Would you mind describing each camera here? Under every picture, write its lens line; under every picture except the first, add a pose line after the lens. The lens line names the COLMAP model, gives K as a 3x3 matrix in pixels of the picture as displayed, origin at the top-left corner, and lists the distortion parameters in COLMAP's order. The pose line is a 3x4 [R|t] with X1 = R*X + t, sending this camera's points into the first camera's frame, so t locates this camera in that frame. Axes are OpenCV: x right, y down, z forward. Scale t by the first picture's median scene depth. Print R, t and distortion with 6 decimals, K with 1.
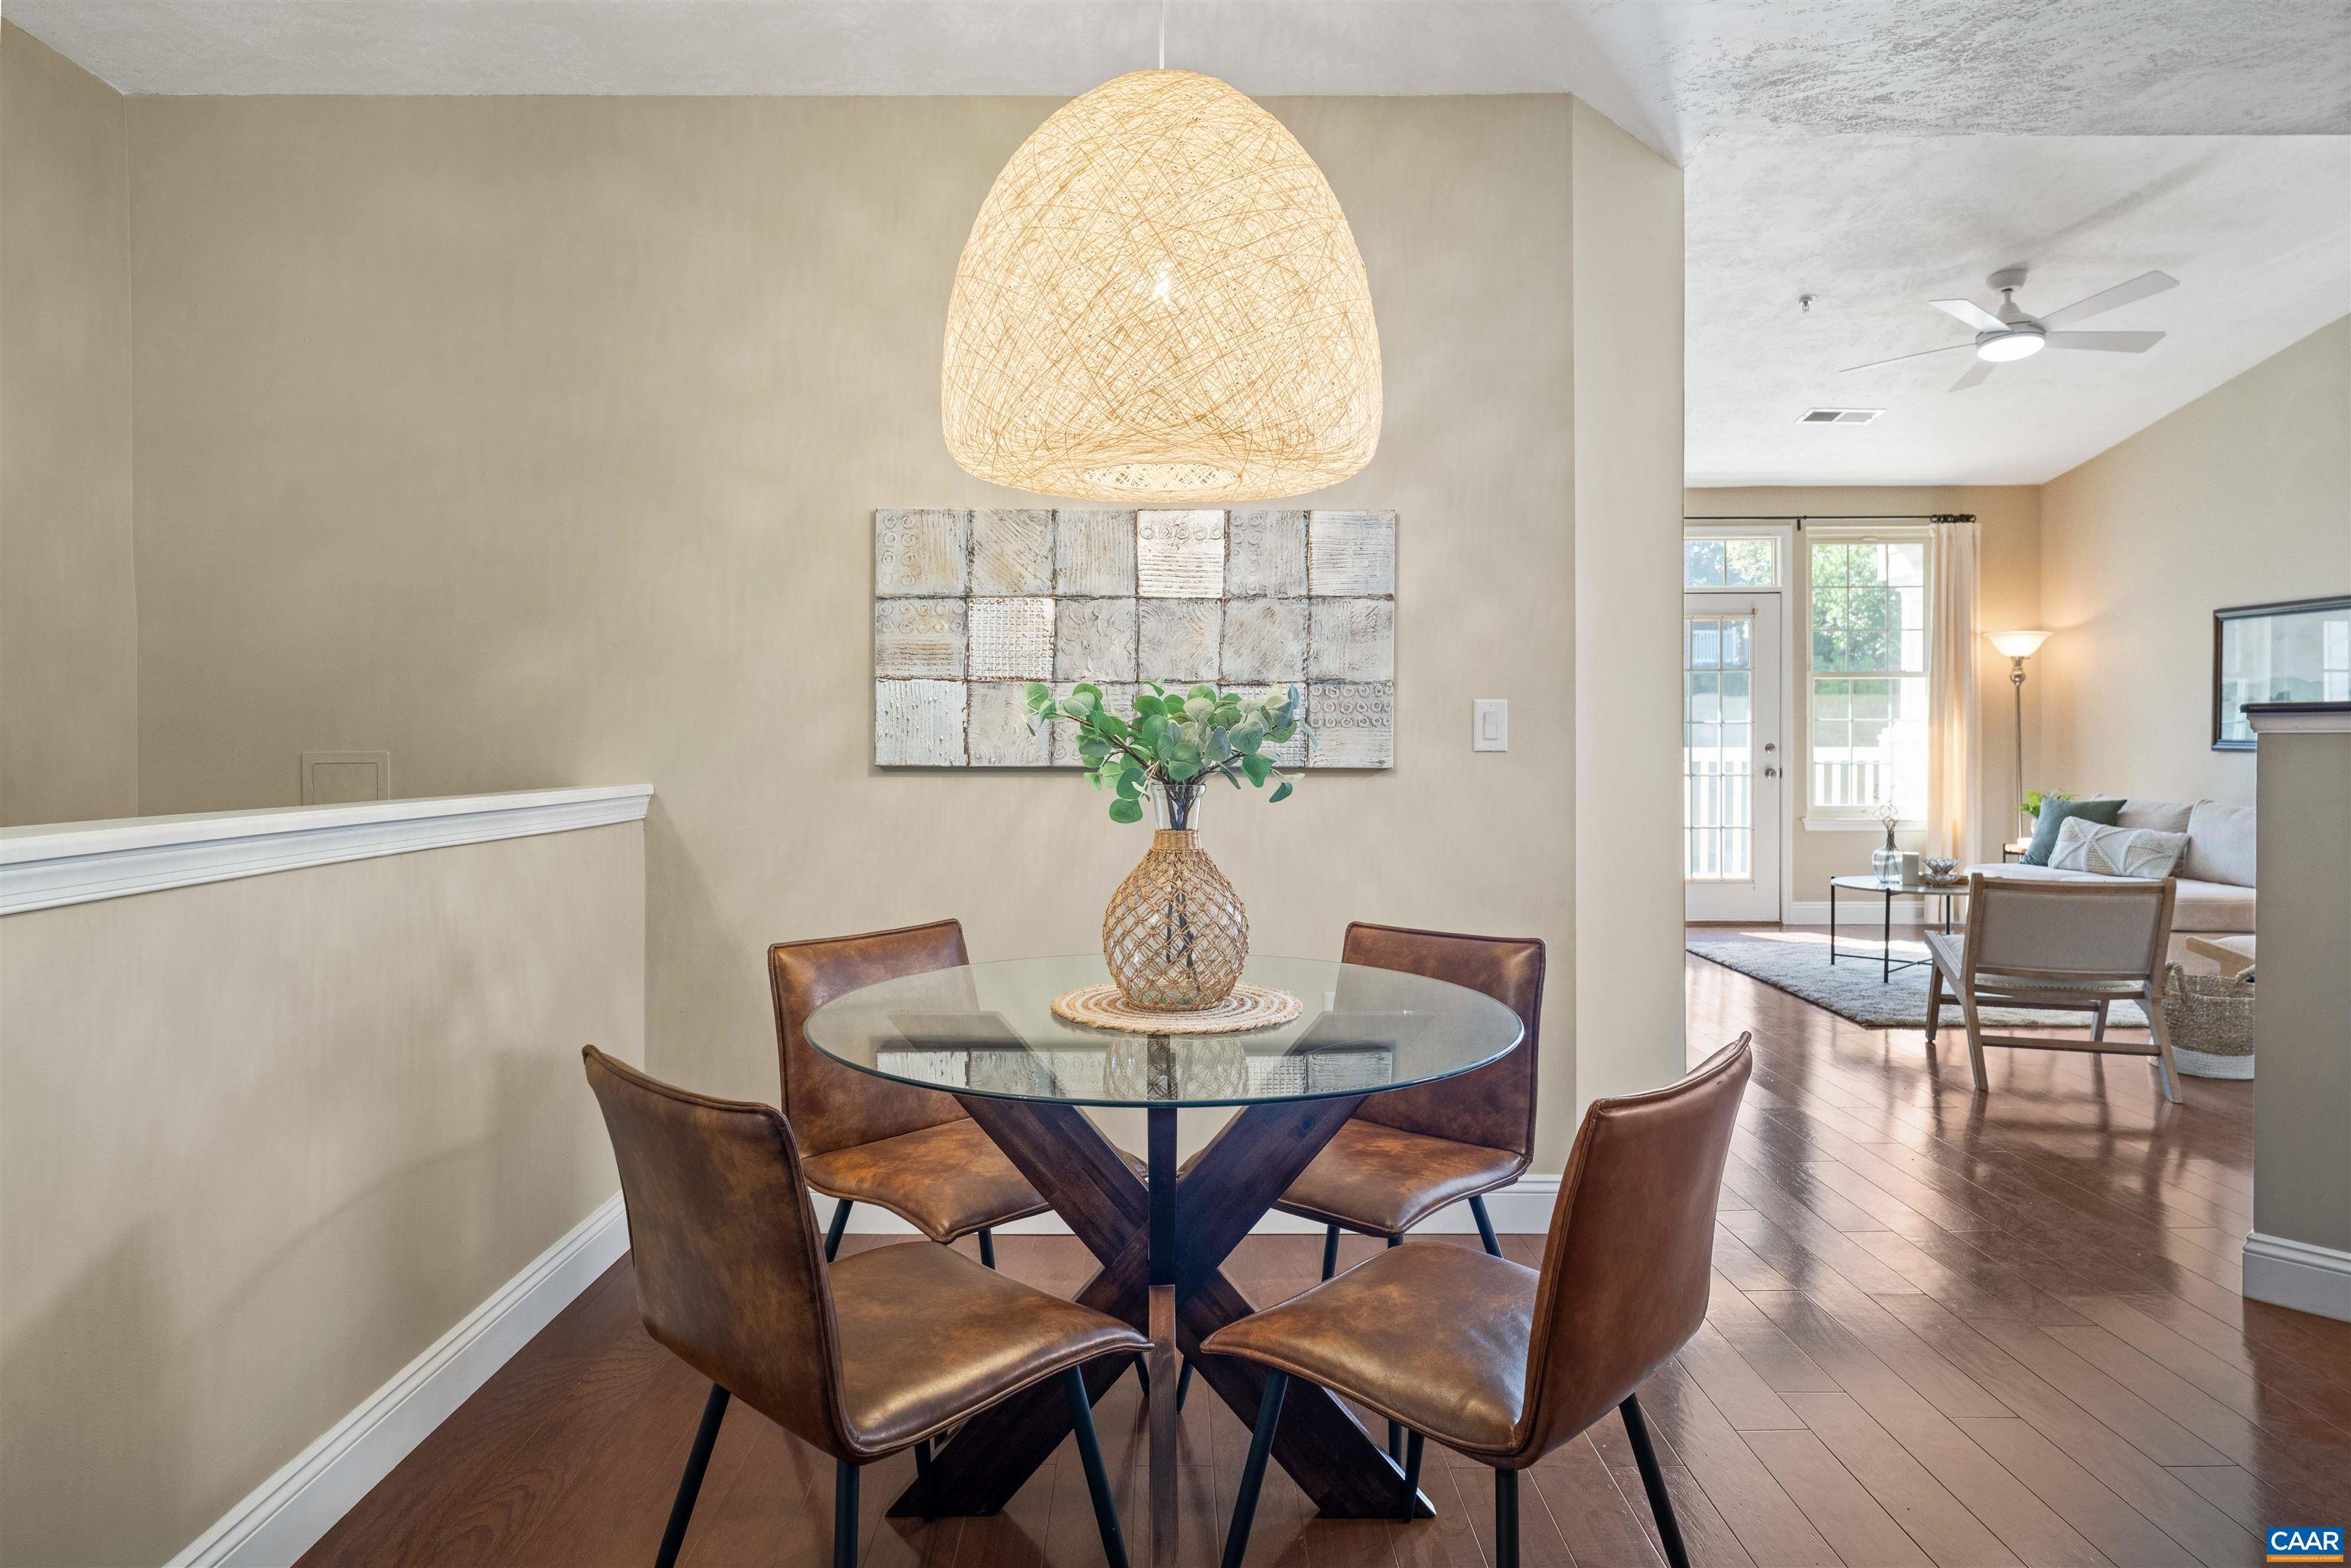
lens RADIAL K [[1402.5, 0, 1168.1], [0, 1402.5, 744.7], [0, 0, 1]] dist [0.001227, 0.001106]
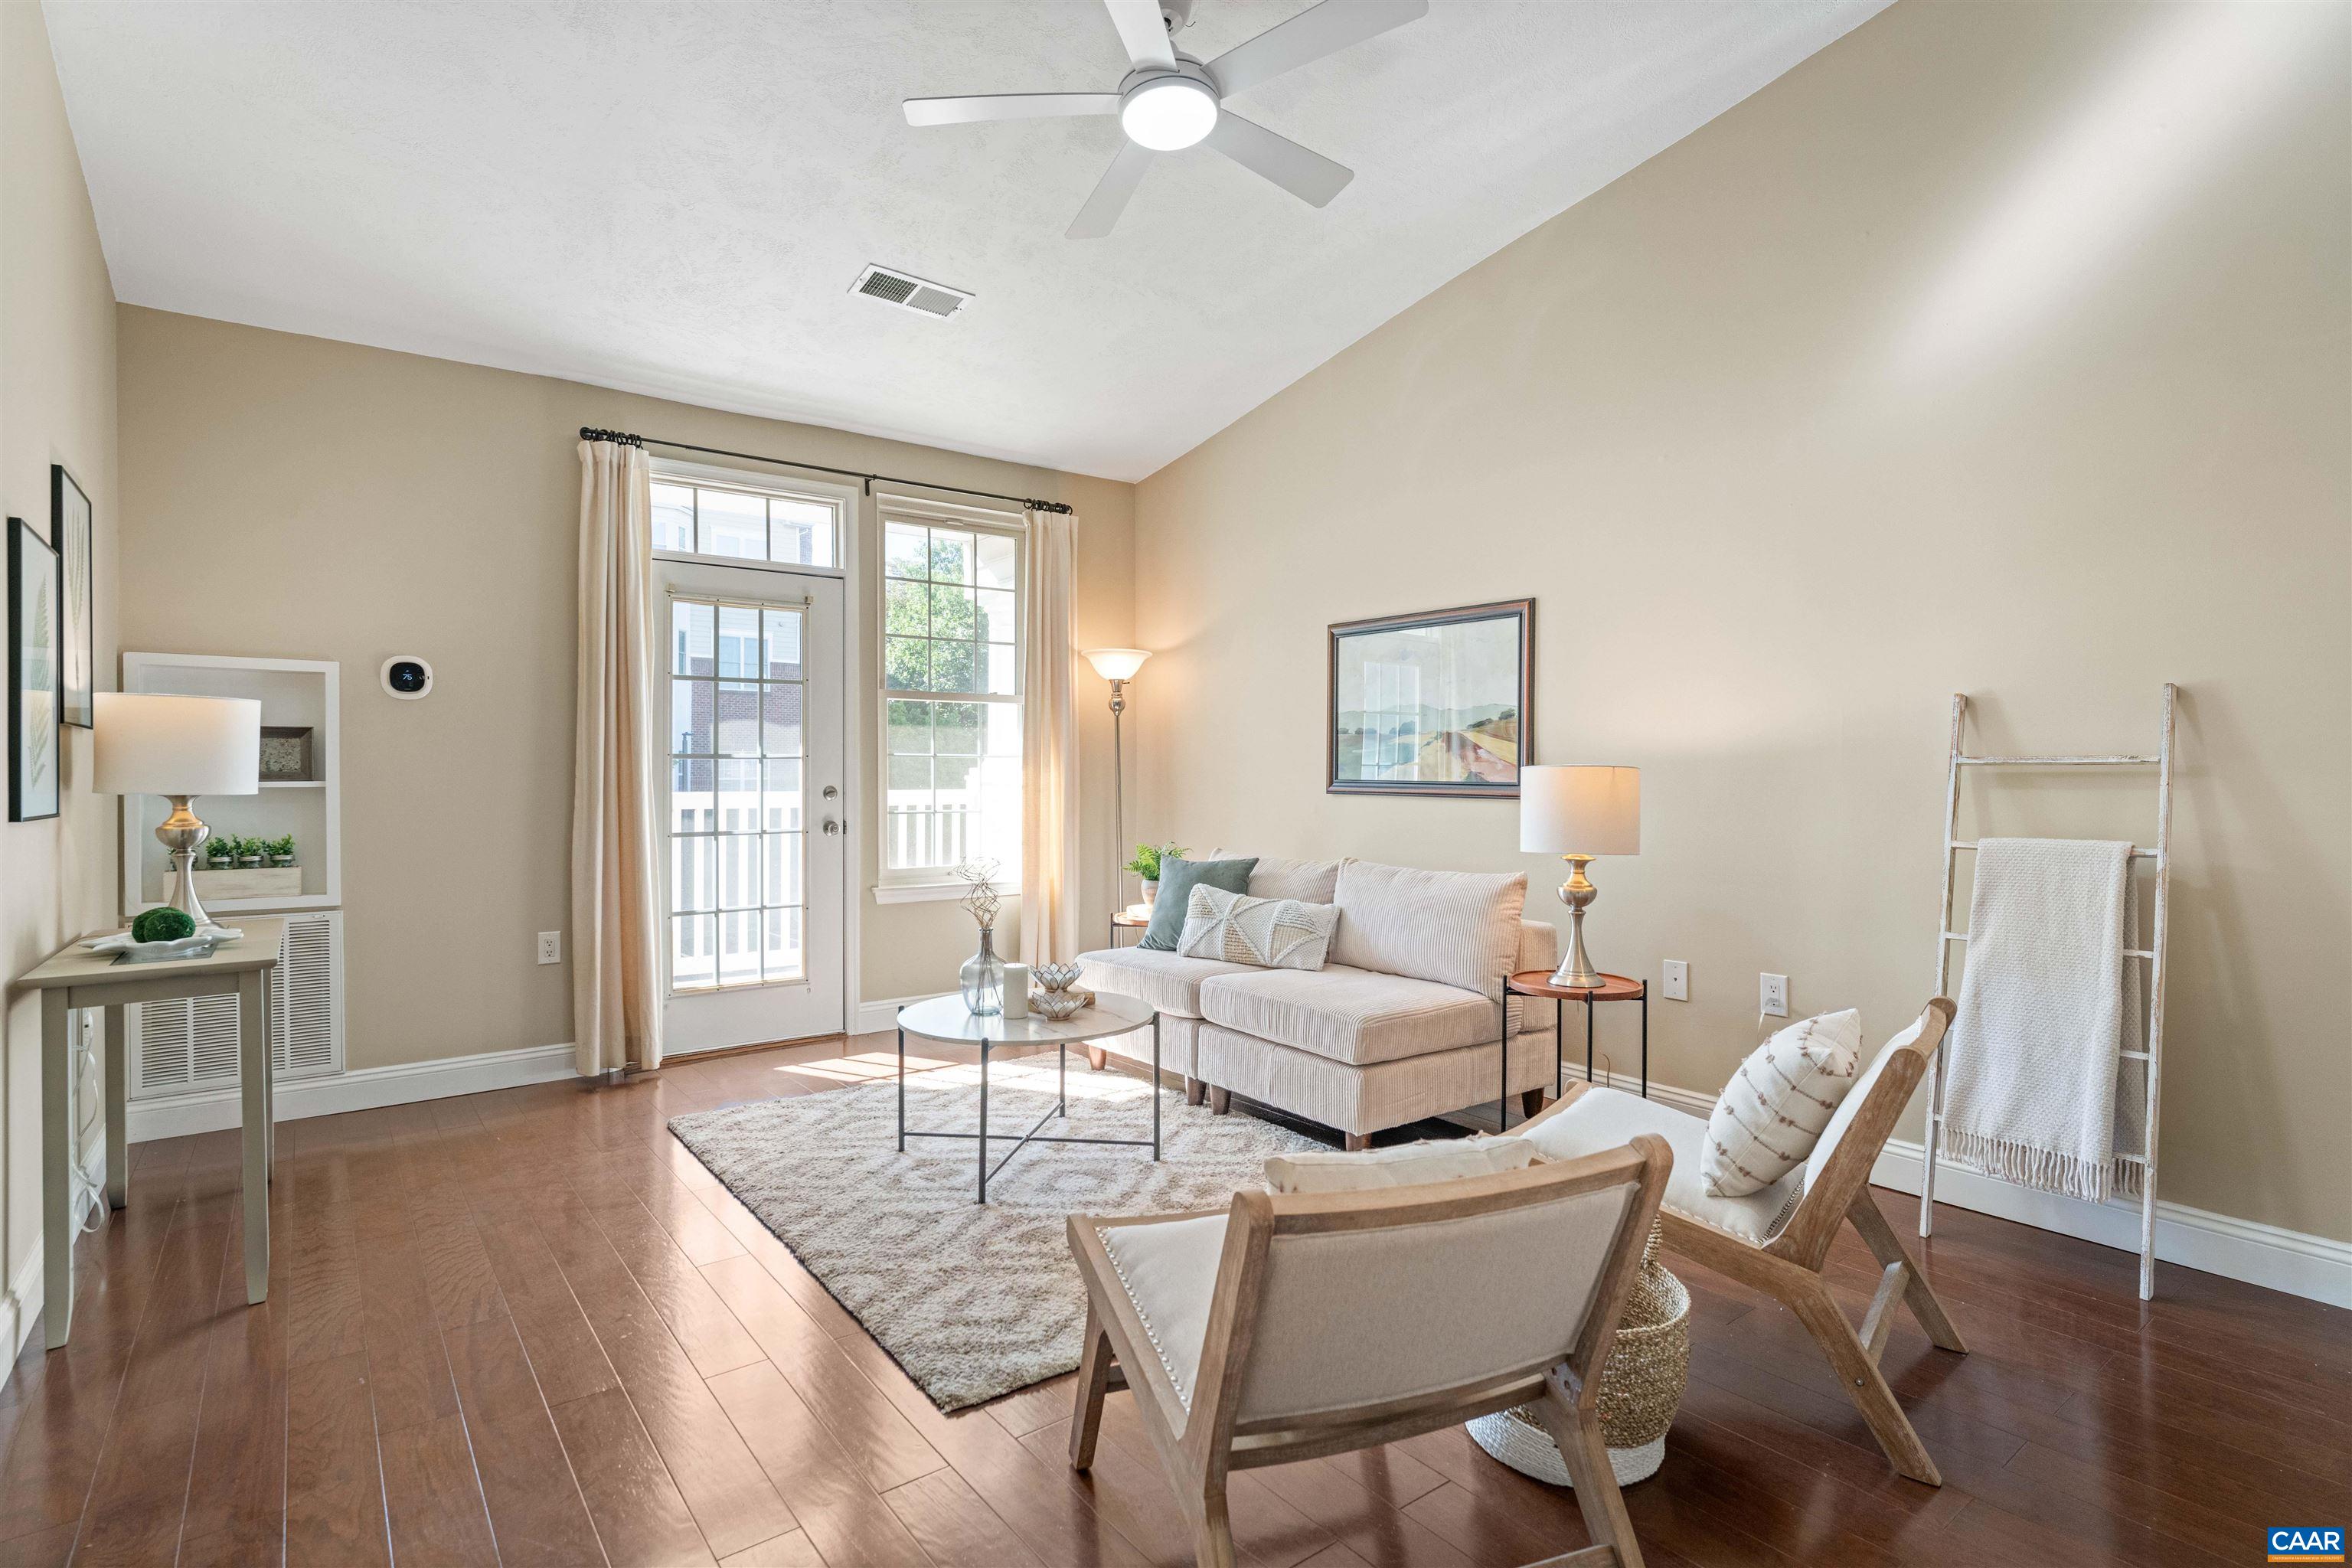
lens RADIAL K [[1137.1, 0, 1161.8], [0, 1137.1, 782.8], [0, 0, 1]] dist [0.000804, 0.000152]
pose [[0.801299, -0.003645, 0.598254, 0.399744], [0.003630, 0.999993, 0.001230, -0.004939], [-0.598254, 0.001186, 0.801306, 0.795484]]
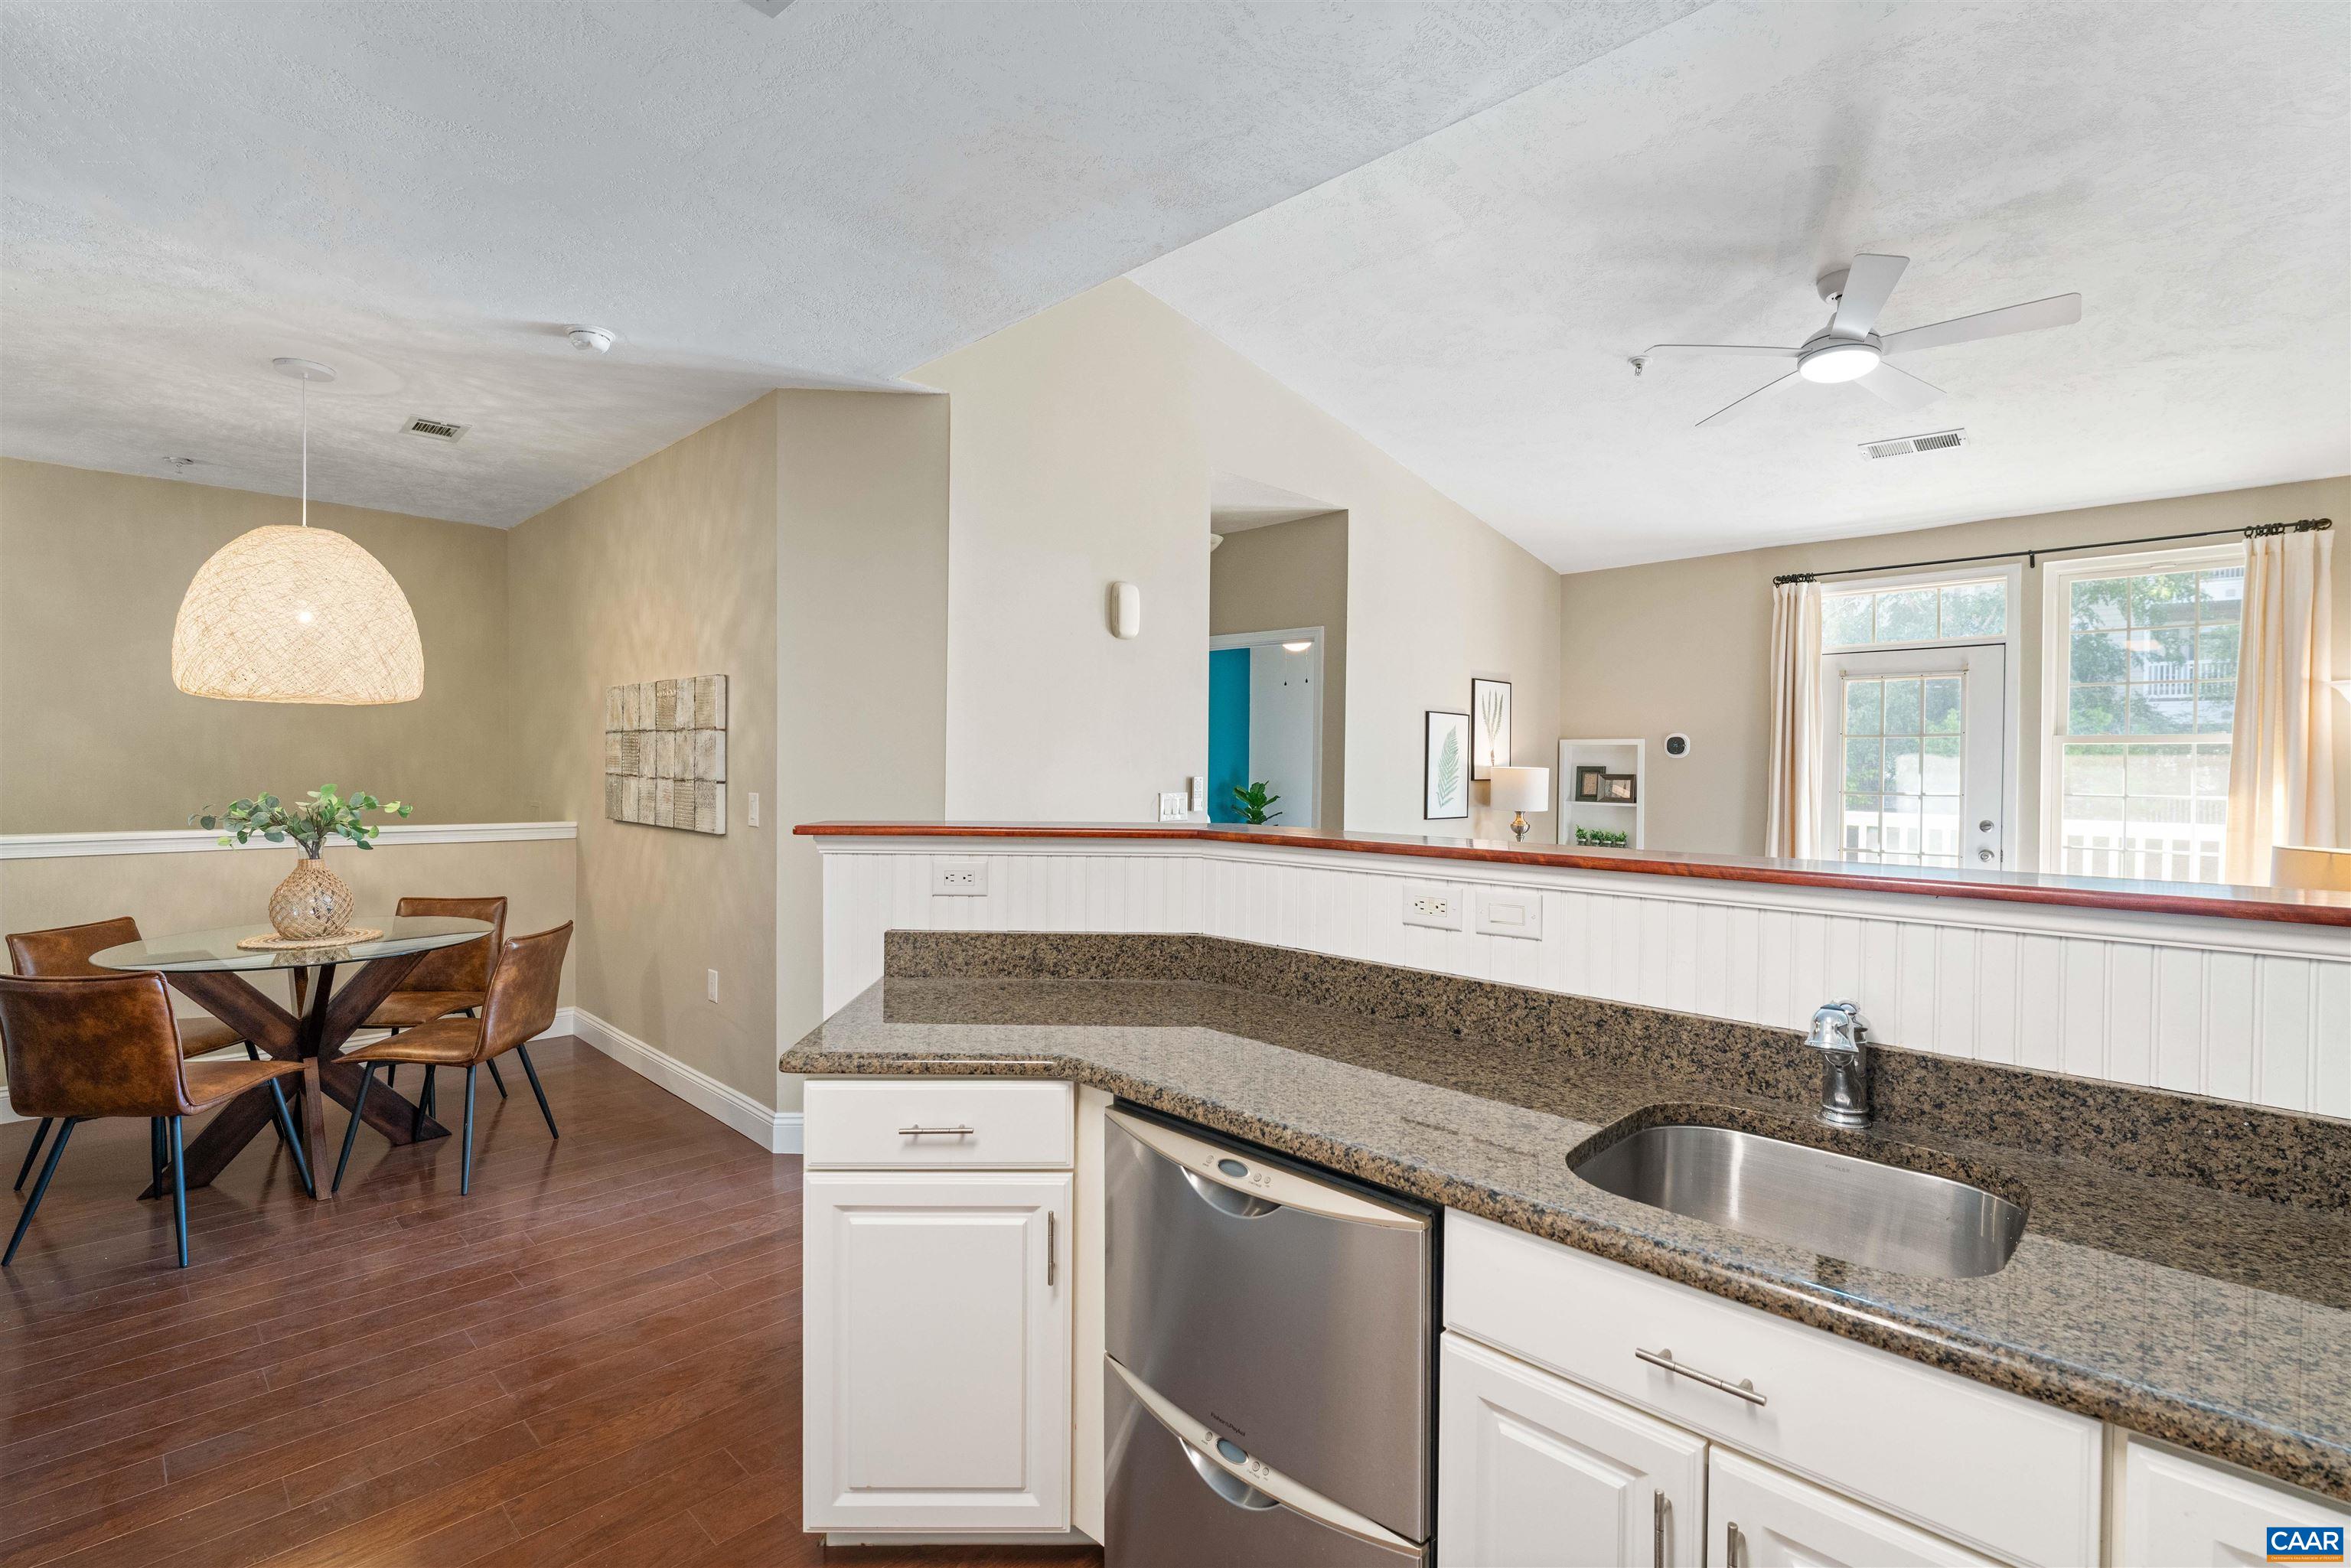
lens RADIAL K [[1065.2, 0, 1168.9], [0, 1065.2, 777.1], [0, 0, 1]] dist [-0.003919, 0.000561]
pose [[0.711971, 0.017886, -0.701981, 0.978171], [-0.015124, 0.999834, 0.010135, -0.048921], [0.702046, 0.003401, 0.712124, 0.345675]]
